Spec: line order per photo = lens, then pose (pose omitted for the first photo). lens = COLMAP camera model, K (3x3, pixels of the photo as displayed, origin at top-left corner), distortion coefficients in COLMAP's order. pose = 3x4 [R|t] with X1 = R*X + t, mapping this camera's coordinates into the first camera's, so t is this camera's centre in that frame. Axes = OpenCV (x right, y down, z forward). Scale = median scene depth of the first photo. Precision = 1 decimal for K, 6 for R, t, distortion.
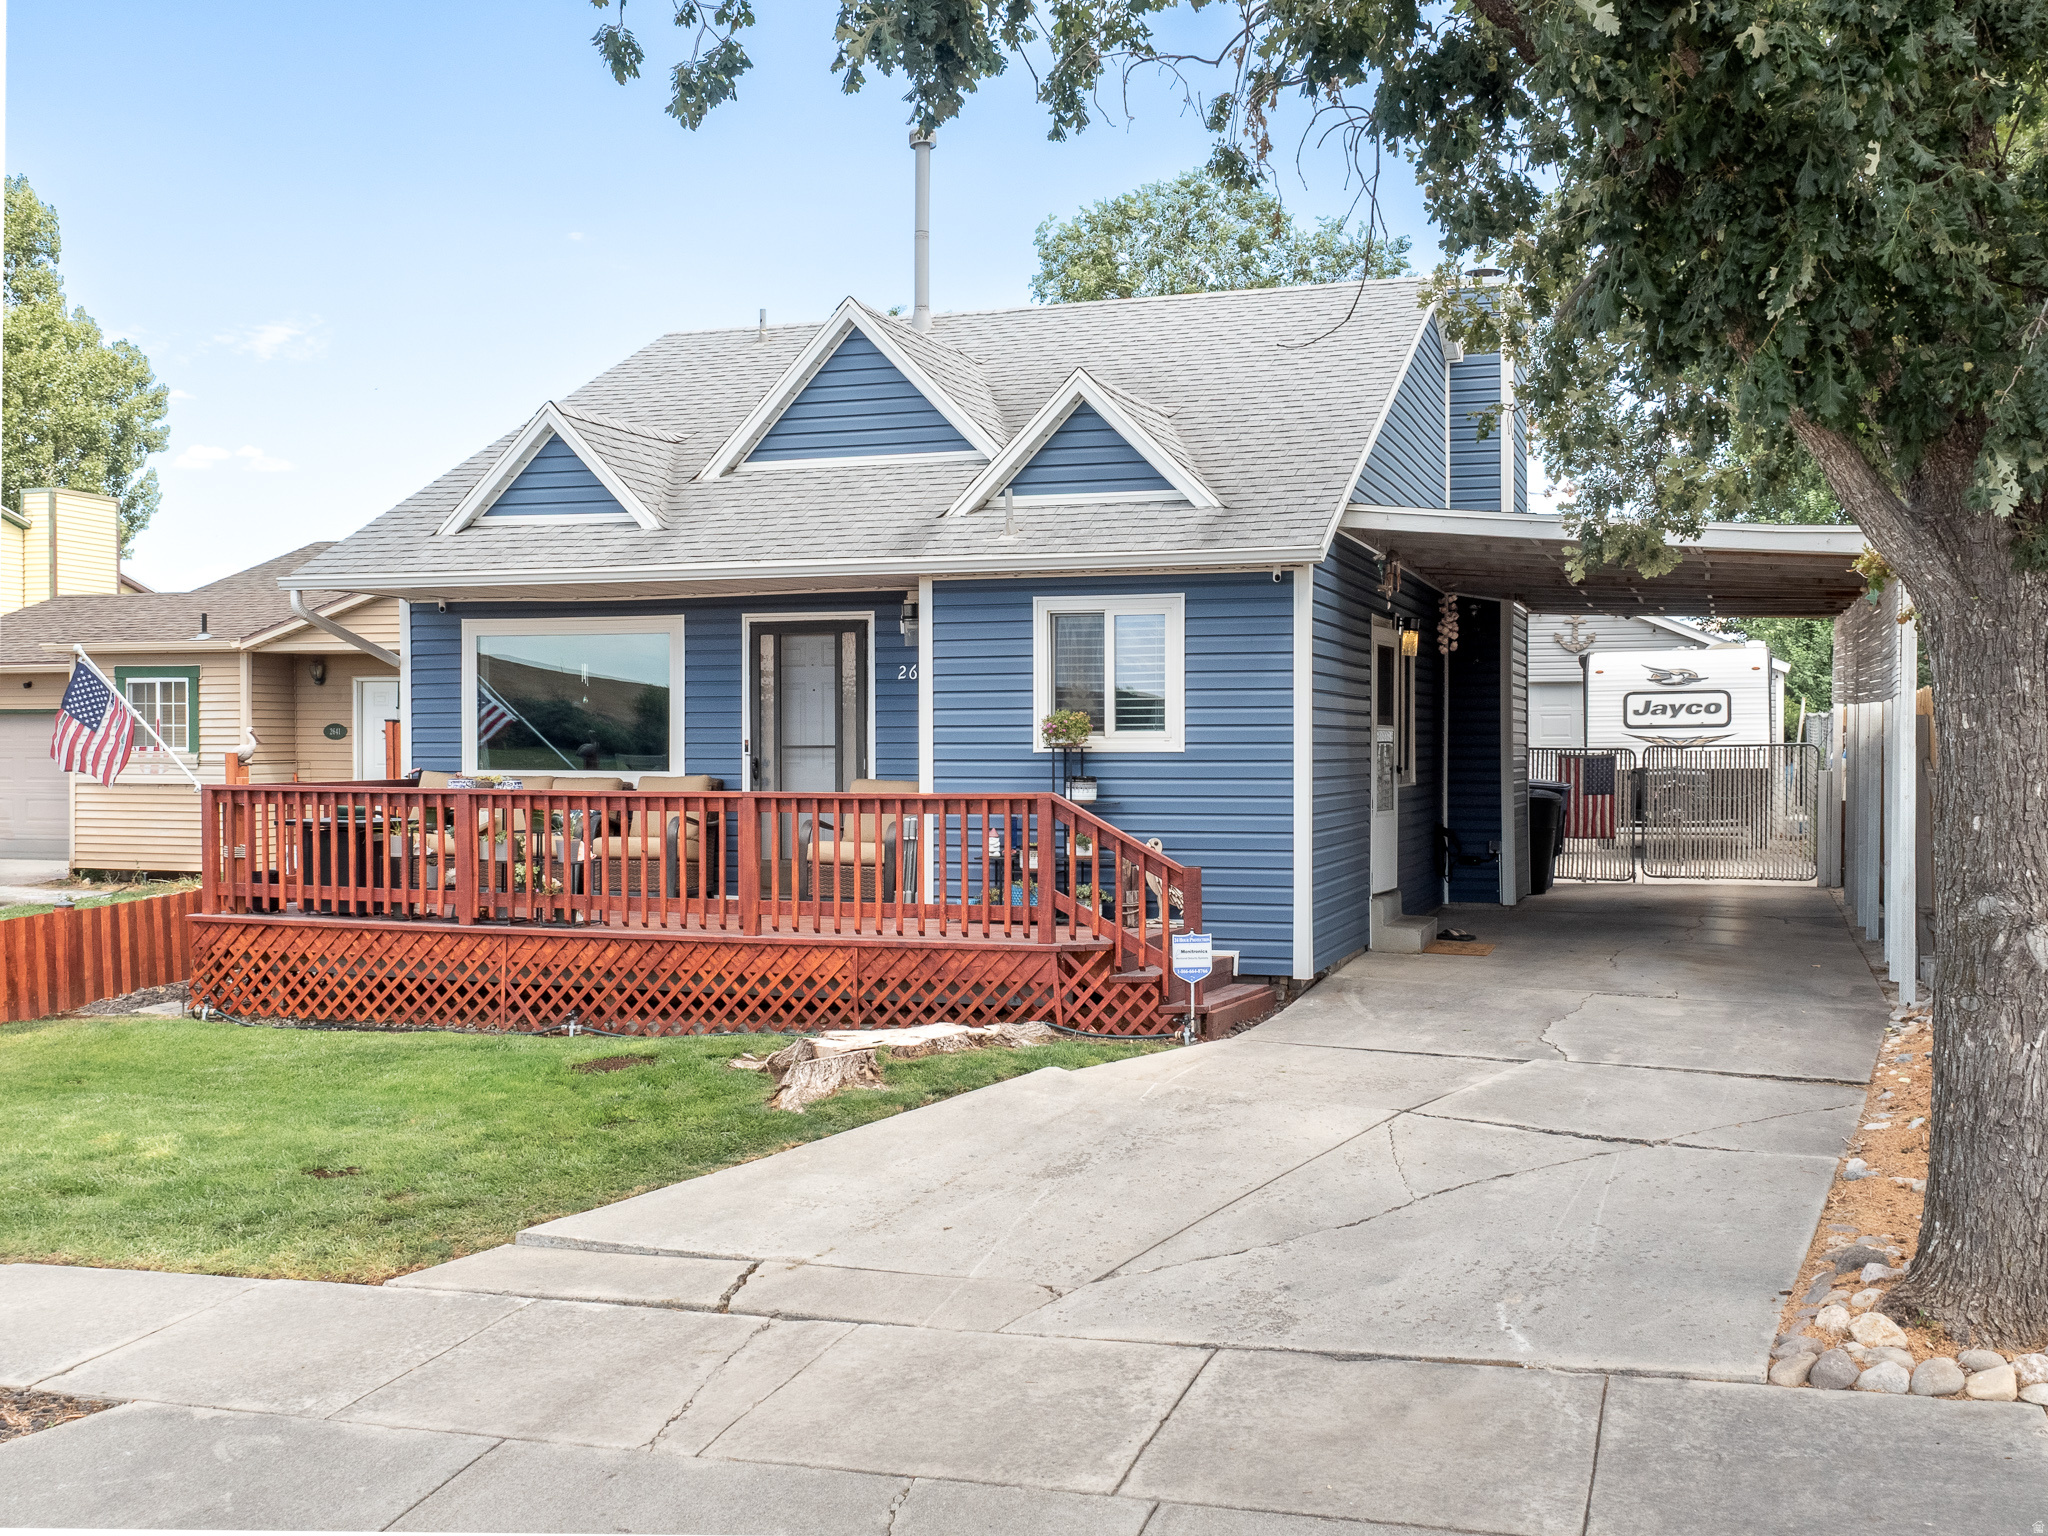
lens RADIAL K [[2040.4, 0, 1027.7], [0, 2040.4, 775.1], [0, 0, 1]] dist [-0.005154, 0.000000]
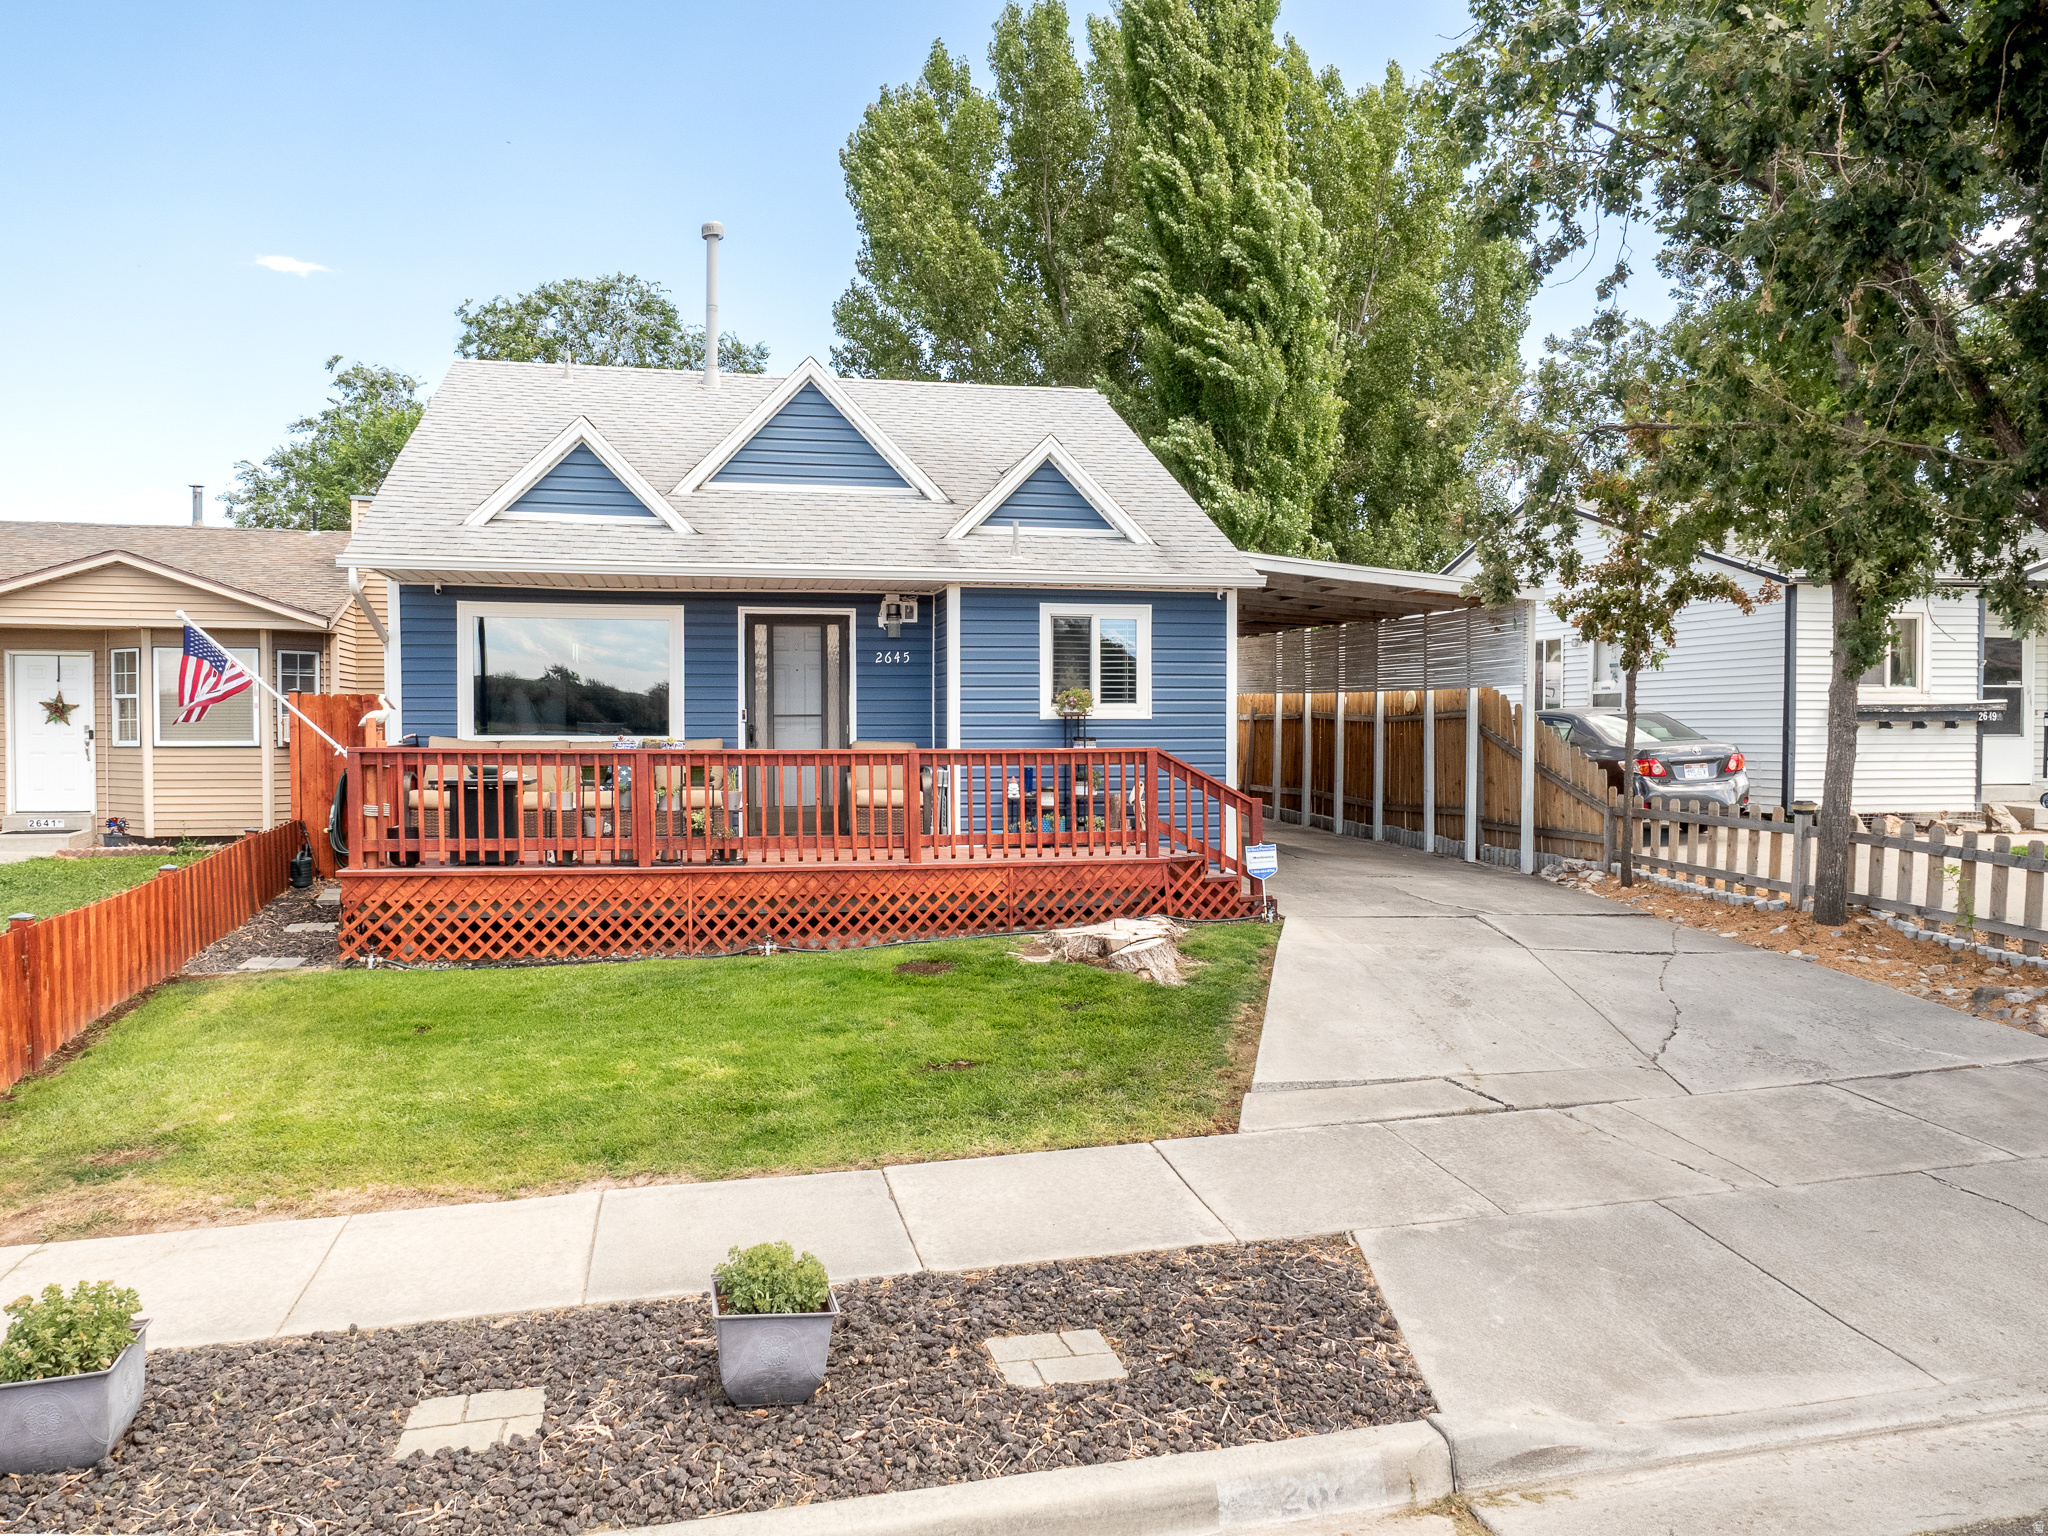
lens RADIAL K [[1509.0, 0, 1022.8], [0, 1509.0, 752.5], [0, 0, 1]] dist [-0.019542, 0.004972]
pose [[0.857603, -0.007461, 0.514257, -0.533289], [0.006142, 0.999972, 0.004263, 0.006495], [-0.514275, -0.000498, 0.857625, 0.160356]]
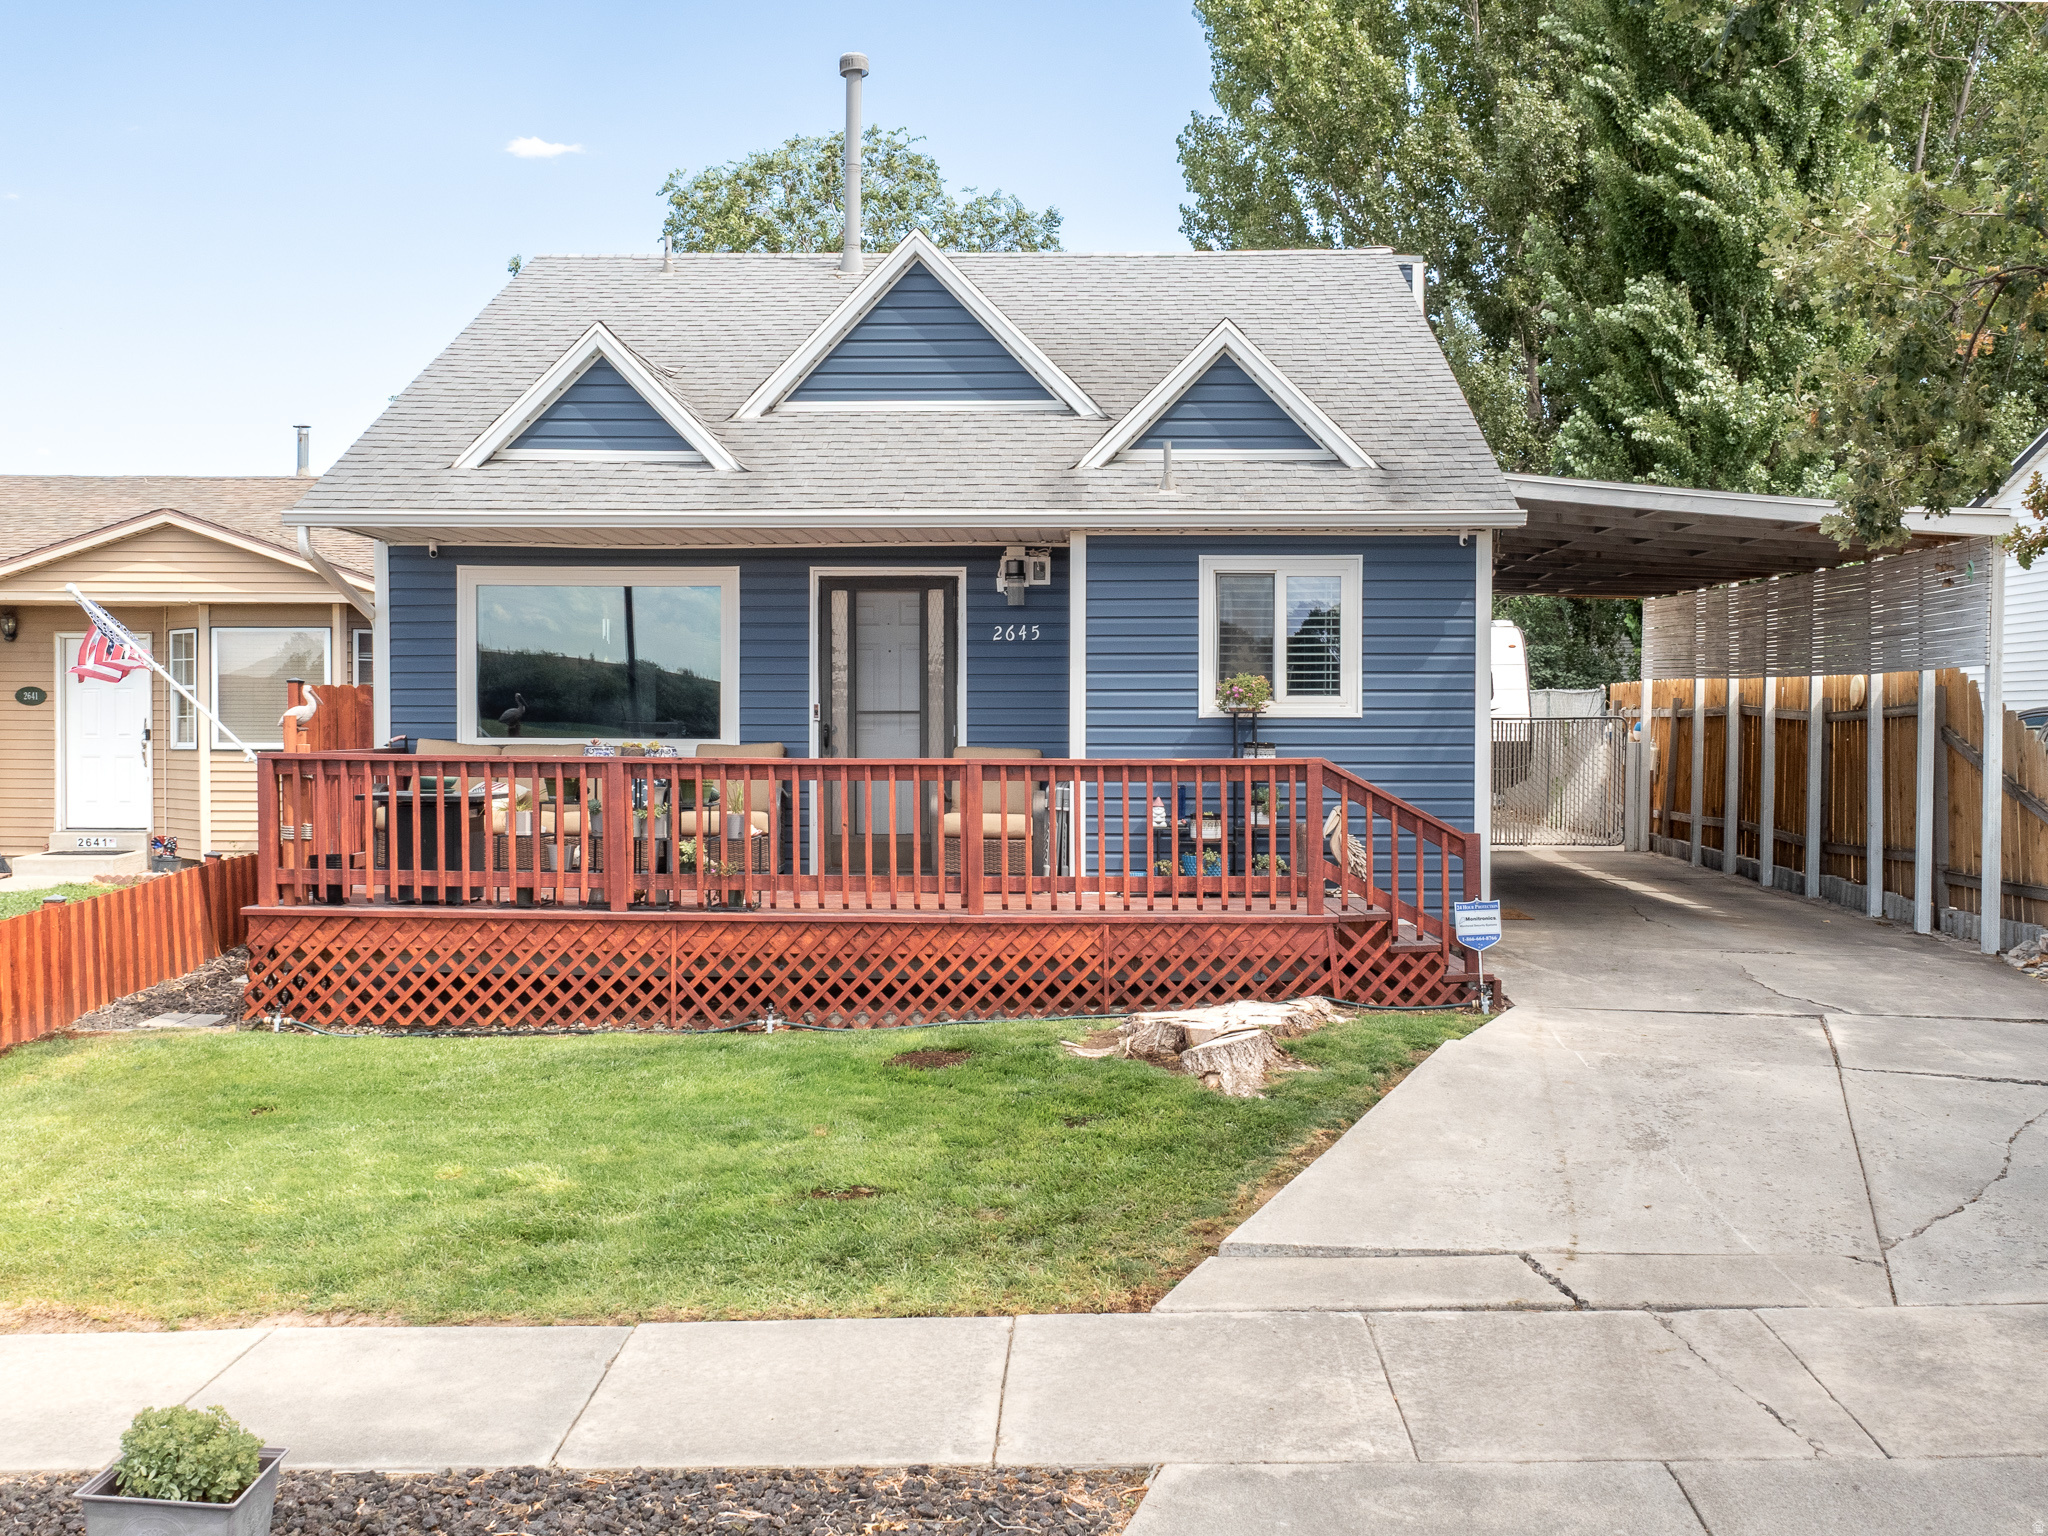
lens RADIAL K [[2068.3, 0, 1024.0], [0, 2068.3, 762.6], [0, 0, 1]] dist [-0.005448, 0.000000]
pose [[0.957297, -0.002551, 0.289094, -0.368079], [0.001243, 0.999988, 0.004709, 0.005354], [-0.289103, -0.004149, 0.957289, 0.096360]]
